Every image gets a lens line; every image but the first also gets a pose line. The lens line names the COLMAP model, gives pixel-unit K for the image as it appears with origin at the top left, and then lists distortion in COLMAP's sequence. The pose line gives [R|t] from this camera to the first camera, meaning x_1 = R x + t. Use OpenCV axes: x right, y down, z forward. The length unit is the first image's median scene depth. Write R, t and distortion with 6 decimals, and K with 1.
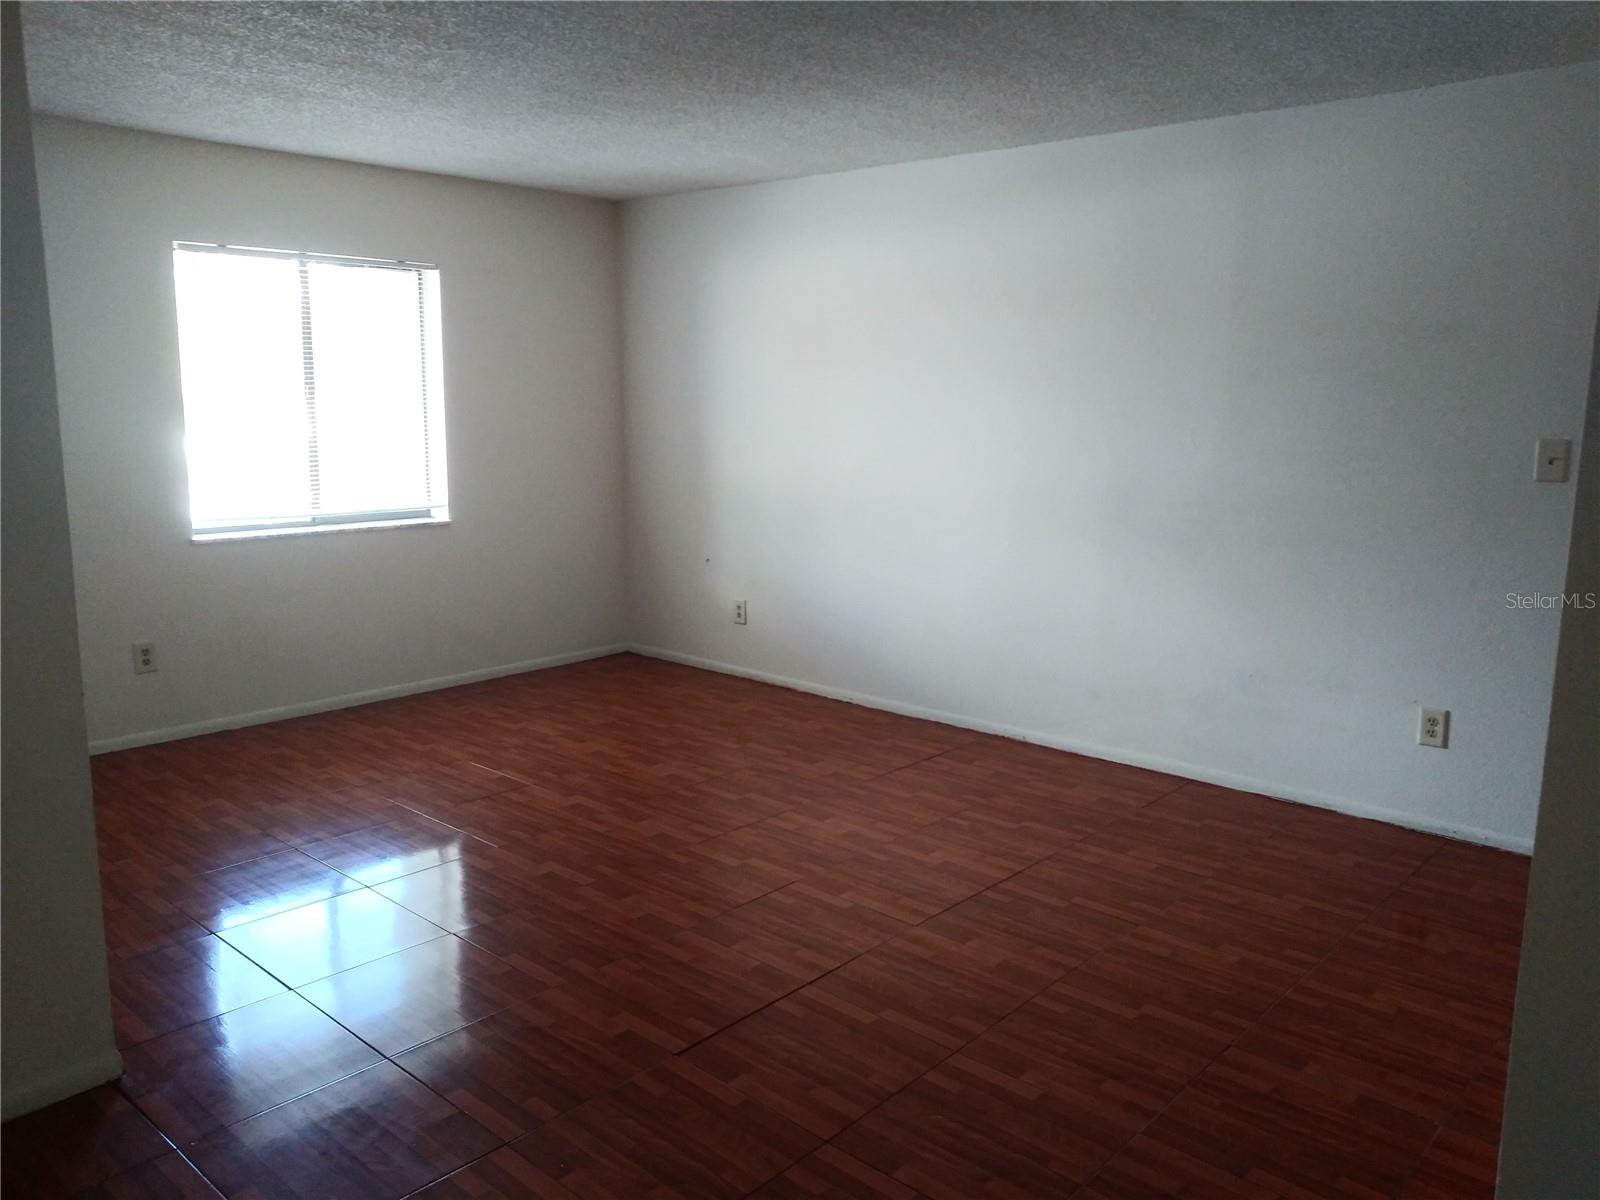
lens RADIAL K [[1219.5, 0, 799.6], [0, 1219.5, 599.6], [0, 0, 1]] dist [0.004886, 0.003761]
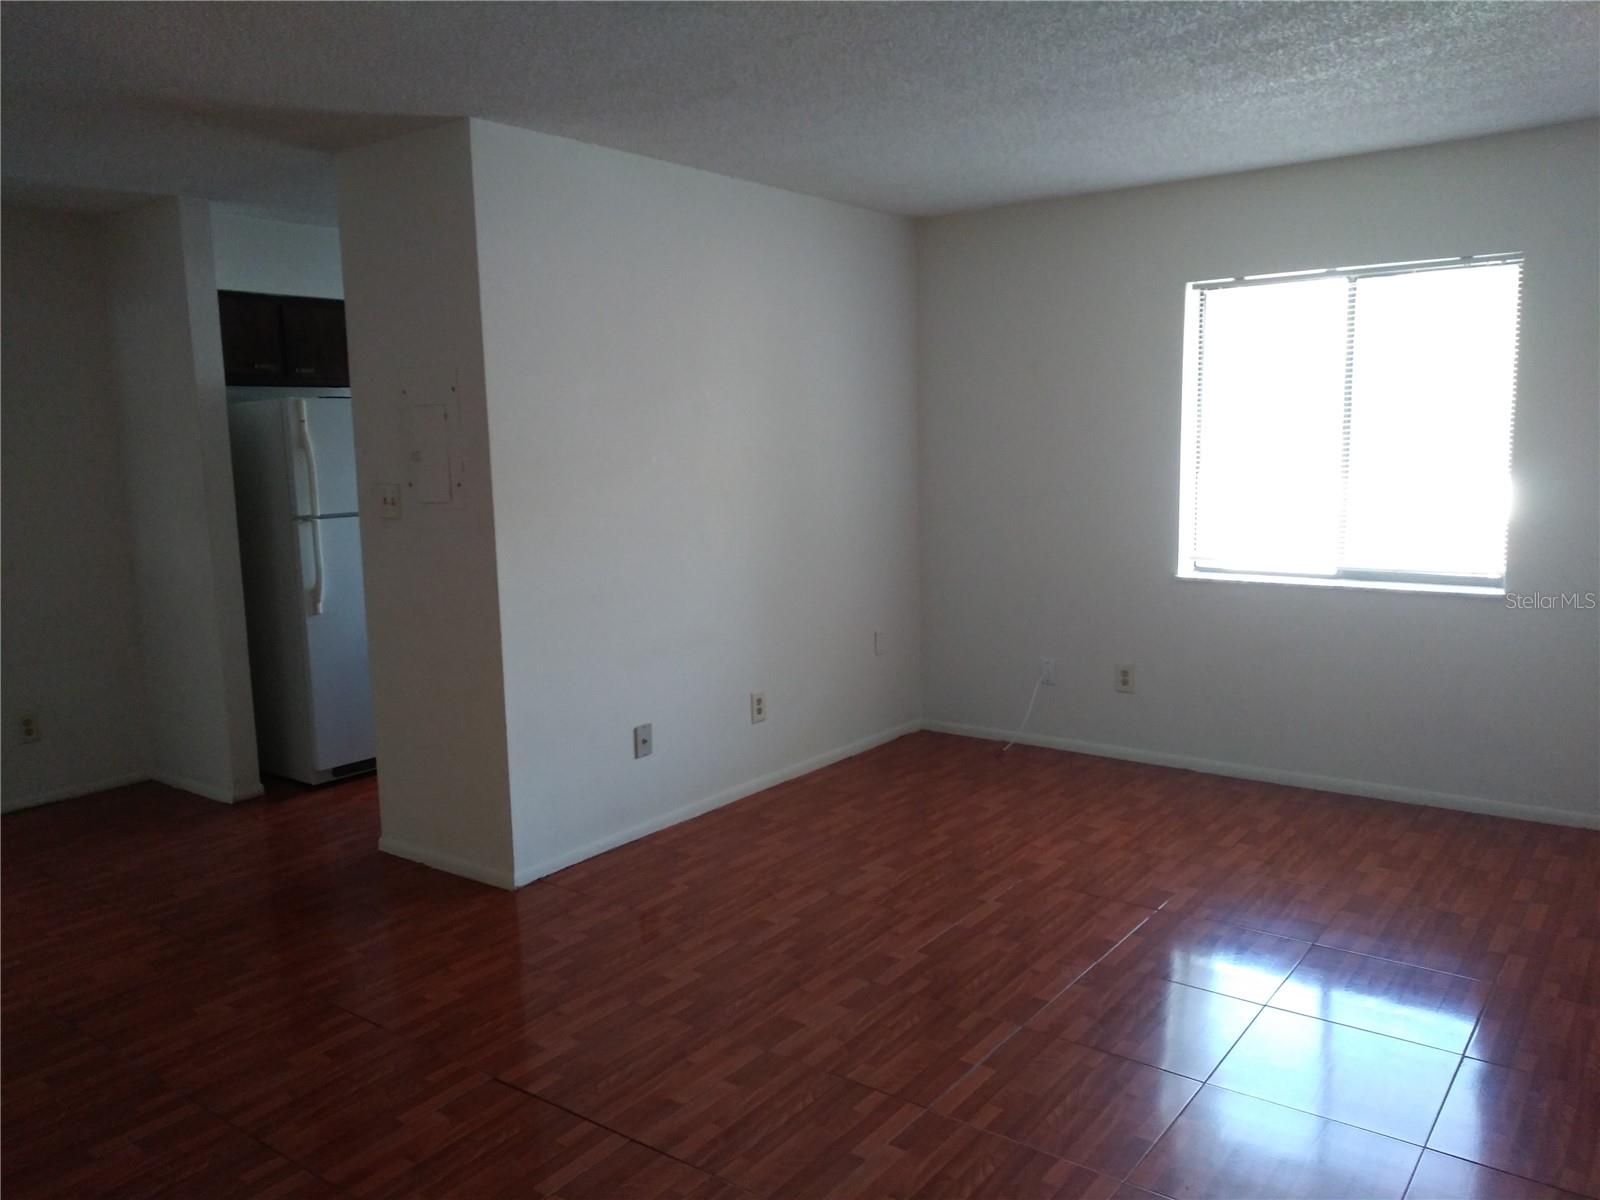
lens RADIAL K [[1219.5, 0, 793.8], [0, 1219.5, 603.7], [0, 0, 1]] dist [0.004886, 0.003761]
pose [[0.082476, 0.122682, -0.989013, 0.489391], [-0.151922, 0.982343, 0.109186, -0.089100], [0.984945, 0.141247, 0.099658, 0.595761]]
